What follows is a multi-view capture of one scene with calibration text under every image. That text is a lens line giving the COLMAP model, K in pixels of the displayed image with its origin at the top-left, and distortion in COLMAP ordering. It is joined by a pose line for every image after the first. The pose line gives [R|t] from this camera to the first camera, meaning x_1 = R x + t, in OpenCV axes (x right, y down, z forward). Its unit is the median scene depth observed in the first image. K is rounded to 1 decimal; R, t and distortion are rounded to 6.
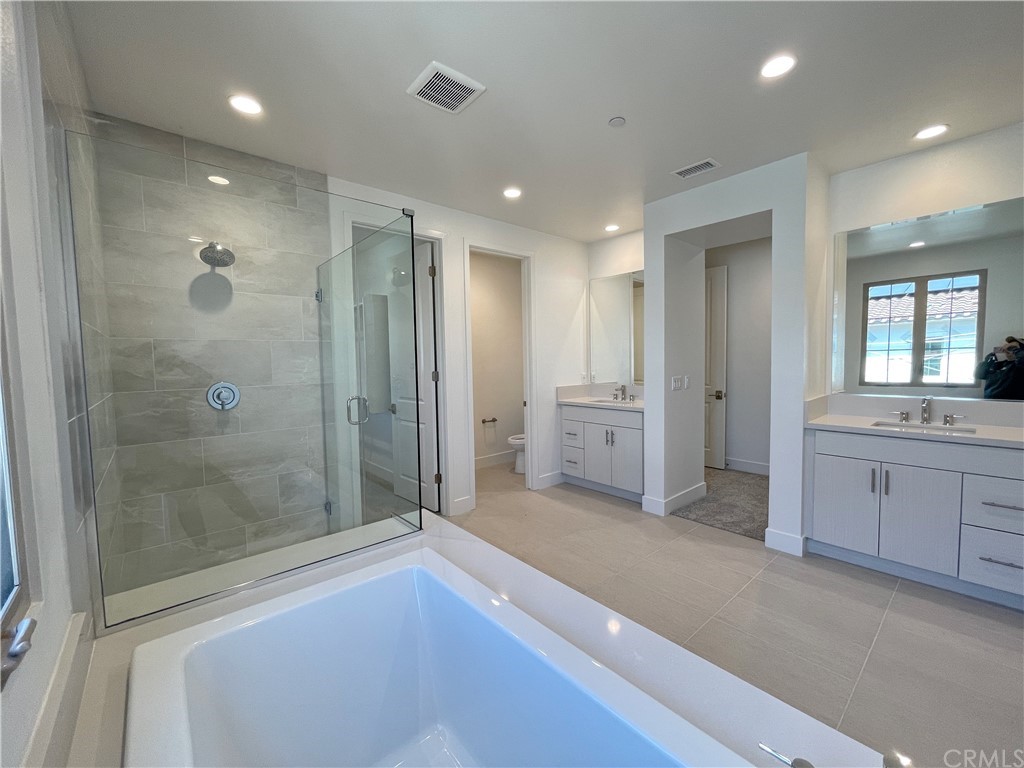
lens RADIAL K [[415.2, 0, 511.0], [0, 415.2, 383.6], [0, 0, 1]] dist [-0.002464, 0.000775]
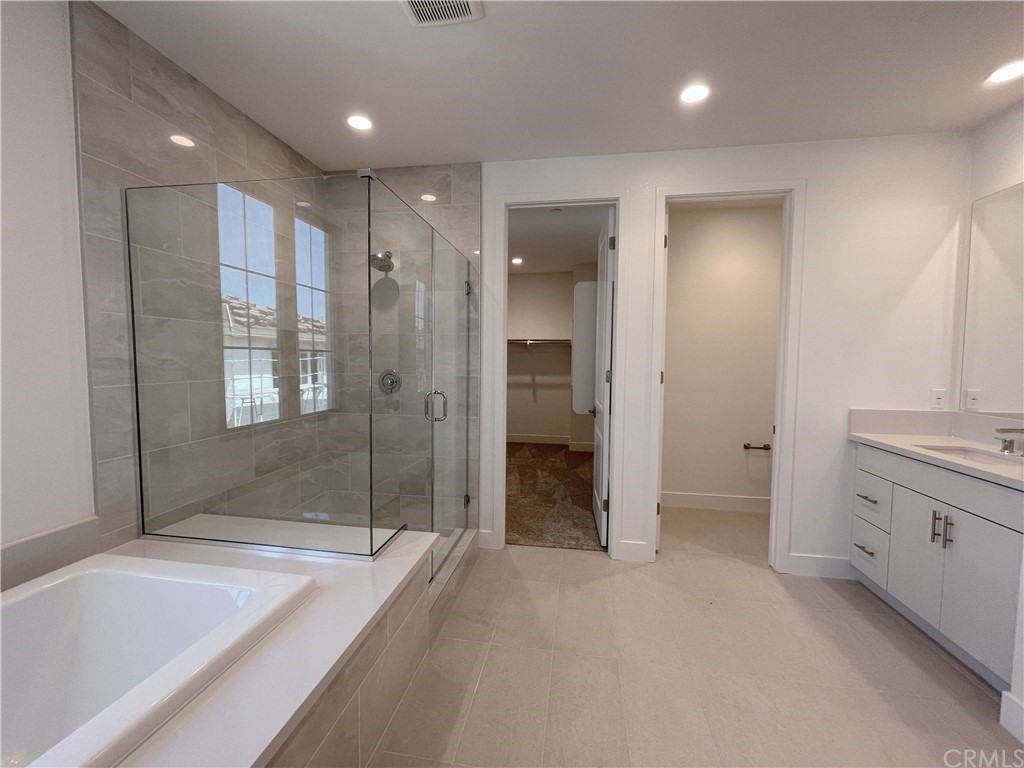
lens RADIAL K [[419.3, 0, 510.9], [0, 419.3, 382.9], [0, 0, 1]] dist [0.003382, 0.000042]
pose [[0.640450, 0.070717, -0.764737, 0.281003], [-0.064921, 0.997173, 0.037841, -0.021756], [0.765251, 0.025412, 0.643231, 0.315478]]
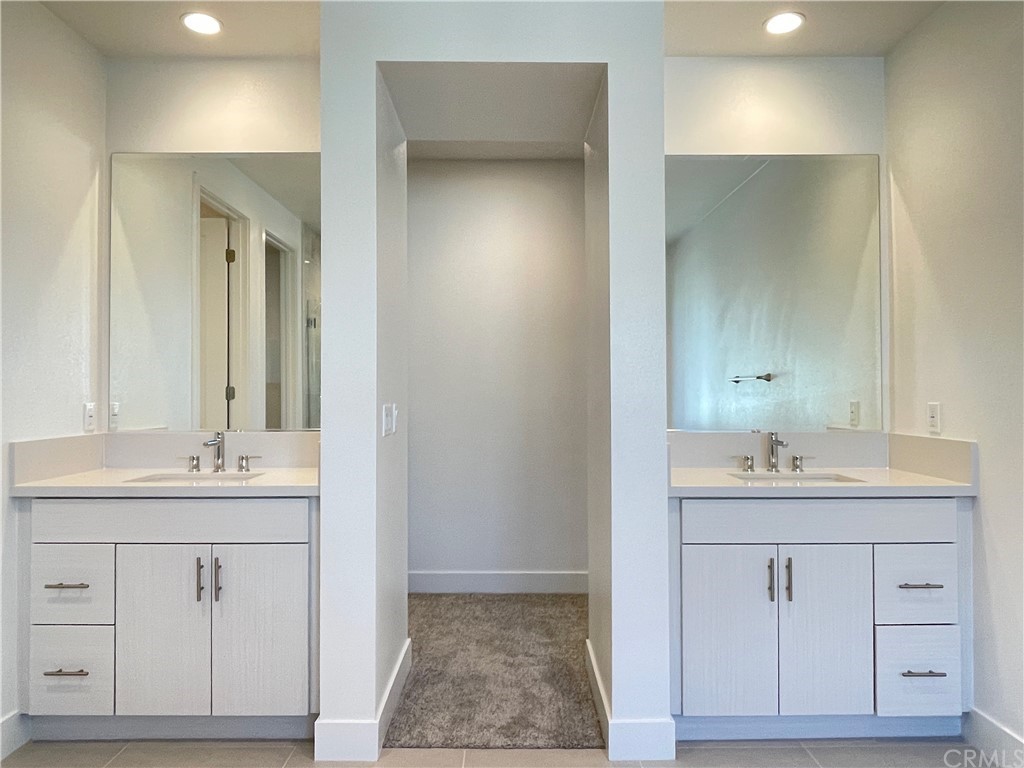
lens RADIAL K [[692.5, 0, 512.6], [0, 692.5, 379.7], [0, 0, 1]] dist [-0.006156, 0.004169]
pose [[0.650319, 0.032905, 0.758948, -0.049266], [0.034772, 0.996725, -0.073009, 0.012591], [-0.758865, 0.073870, 0.647045, 0.406872]]
